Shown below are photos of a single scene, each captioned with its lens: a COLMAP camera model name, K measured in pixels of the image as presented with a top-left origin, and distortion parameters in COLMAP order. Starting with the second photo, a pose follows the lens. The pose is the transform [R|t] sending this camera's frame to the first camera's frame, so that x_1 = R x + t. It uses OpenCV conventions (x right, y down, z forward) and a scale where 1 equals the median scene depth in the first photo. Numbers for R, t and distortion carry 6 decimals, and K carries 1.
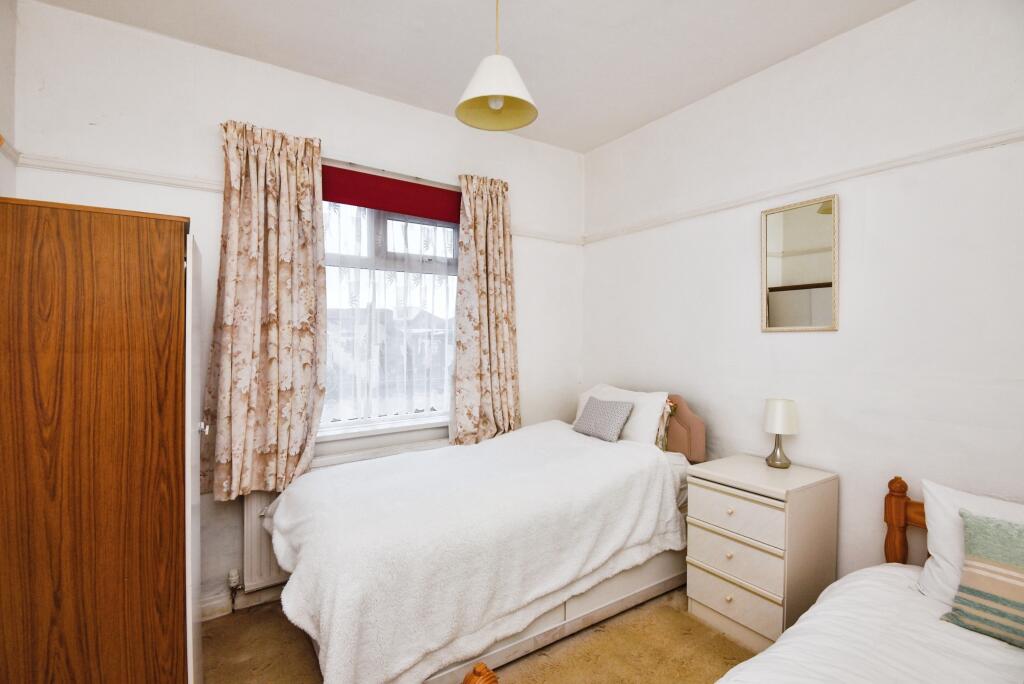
lens RADIAL K [[462.8, 0, 510.1], [0, 462.8, 338.9], [0, 0, 1]] dist [-0.002967, -0.003483]
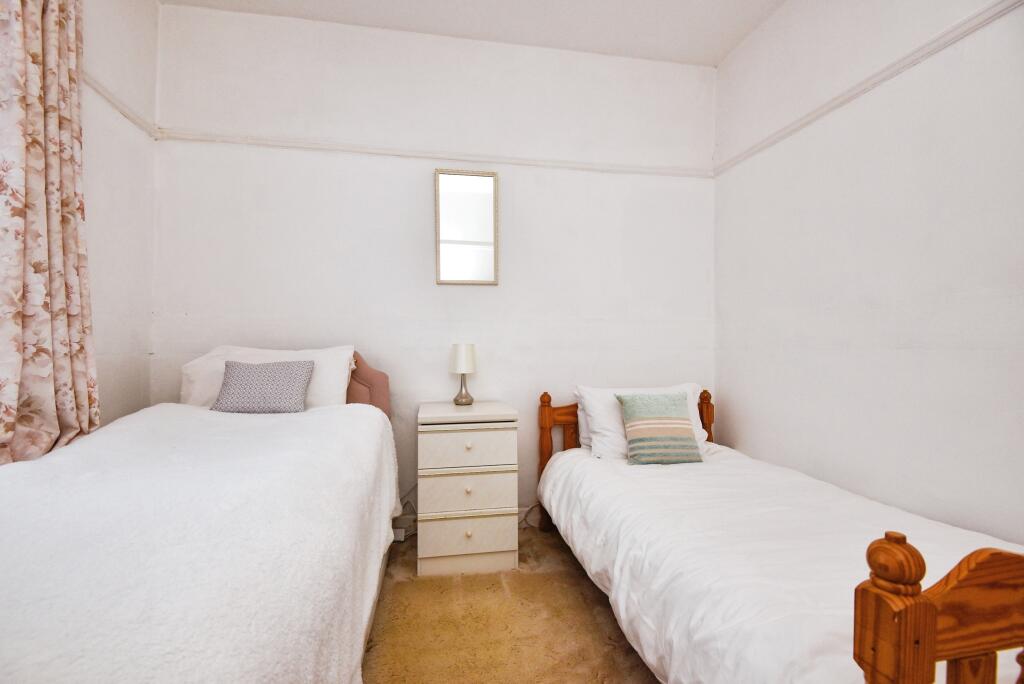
lens RADIAL K [[462.8, 0, 511.6], [0, 462.8, 340.6], [0, 0, 1]] dist [-0.002967, -0.003483]
pose [[0.389769, 0.010767, 0.920850, -0.296901], [0.005955, 0.999881, -0.014211, 0.111938], [-0.920893, 0.011023, 0.389659, 0.370061]]
